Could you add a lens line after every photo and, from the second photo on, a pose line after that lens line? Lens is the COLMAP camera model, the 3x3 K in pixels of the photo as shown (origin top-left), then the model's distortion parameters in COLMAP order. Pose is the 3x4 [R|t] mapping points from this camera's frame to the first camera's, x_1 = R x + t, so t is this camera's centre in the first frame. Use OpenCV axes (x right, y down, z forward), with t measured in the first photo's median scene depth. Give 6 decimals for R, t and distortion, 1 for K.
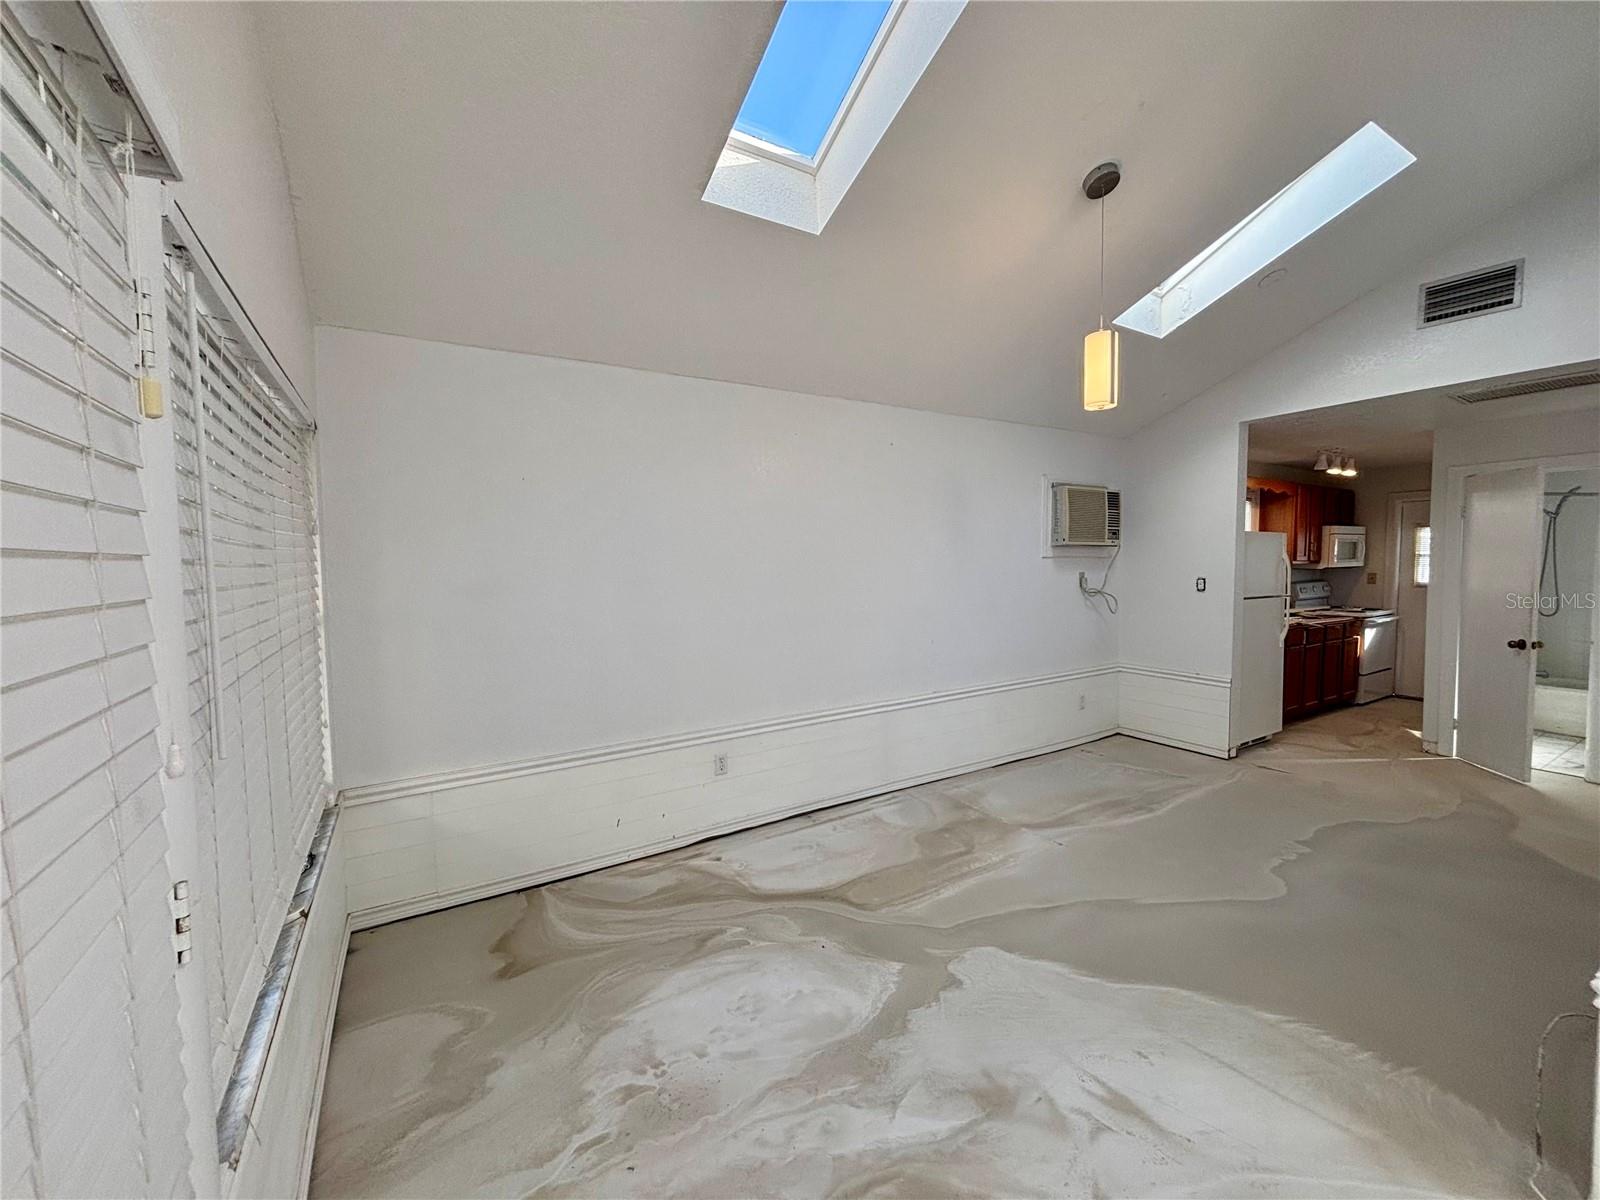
lens RADIAL K [[648.9, 0, 800.0], [0, 648.9, 600.0], [0, 0, 1]] dist [0.010124, 0.000011]
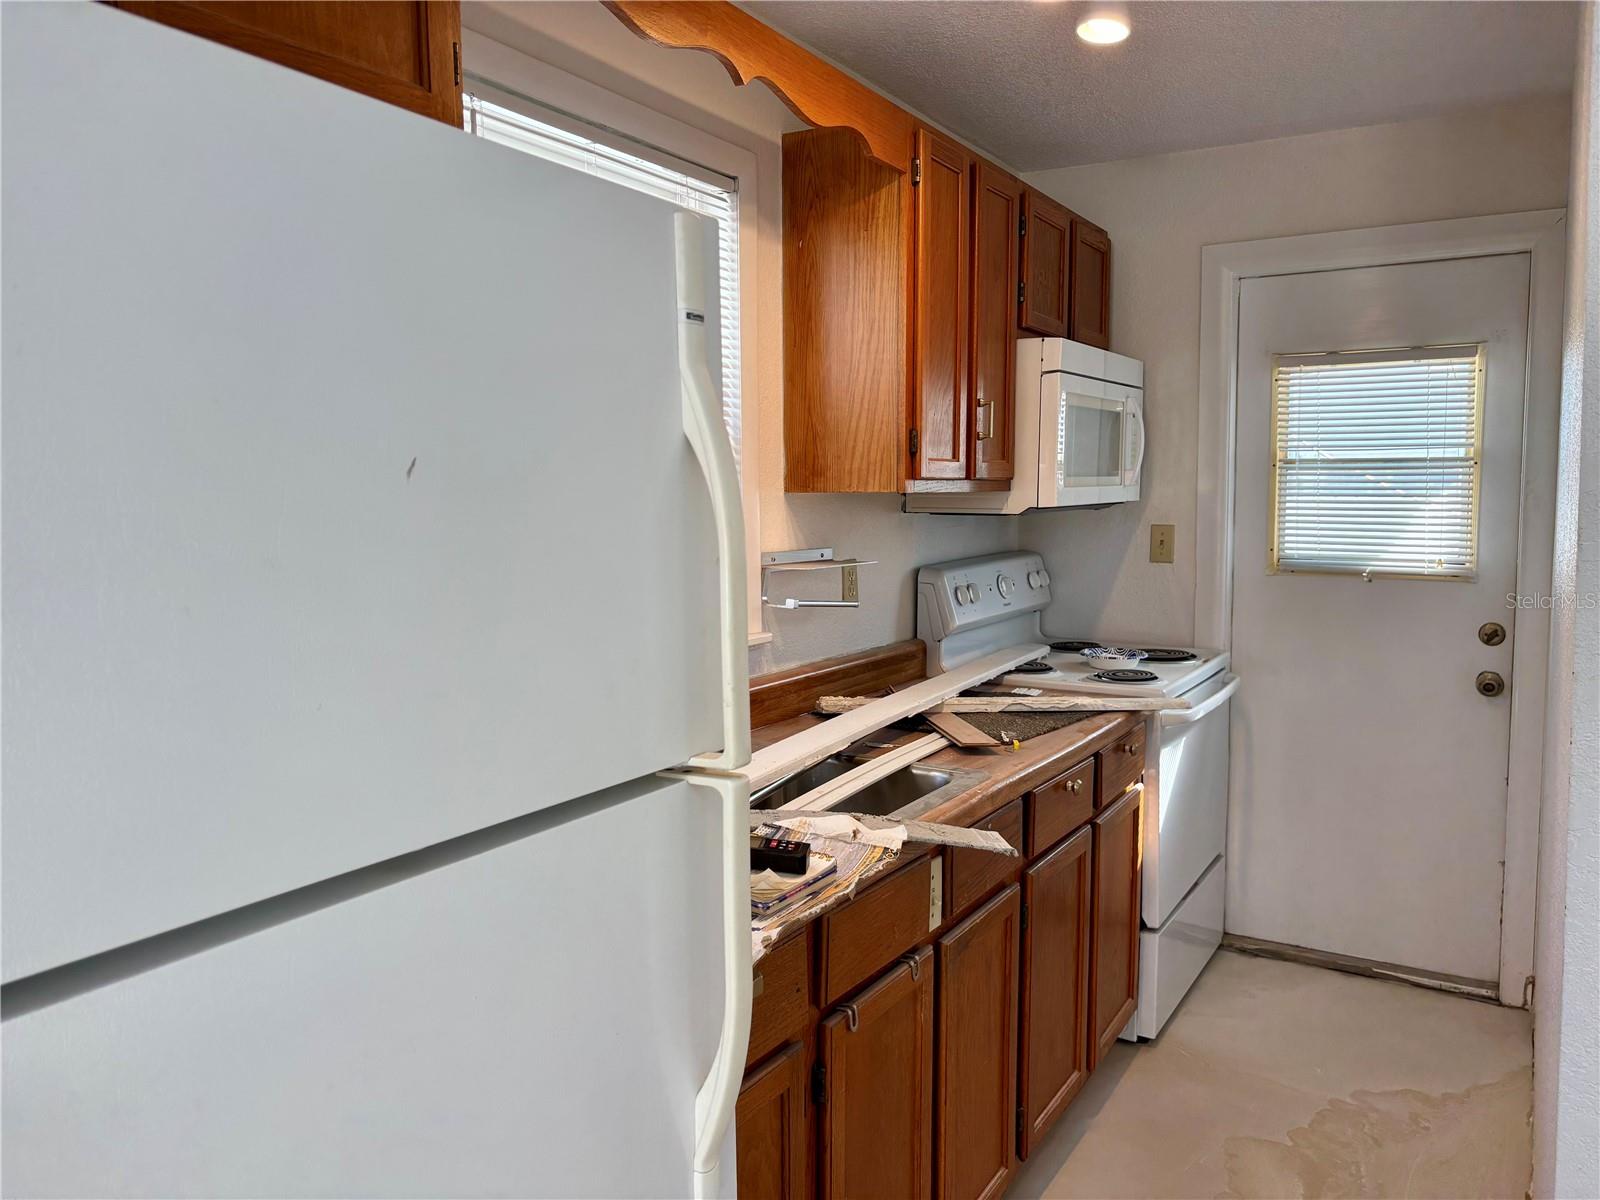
lens RADIAL K [[1193.4, 0, 800.0], [0, 1193.4, 600.0], [0, 0, 1]] dist [0.041005, -0.099104]
pose [[0.891048, -0.043354, 0.451834, 0.513367], [0.028617, 0.998814, 0.039404, -0.034339], [-0.453006, -0.022181, 0.891232, 0.625640]]
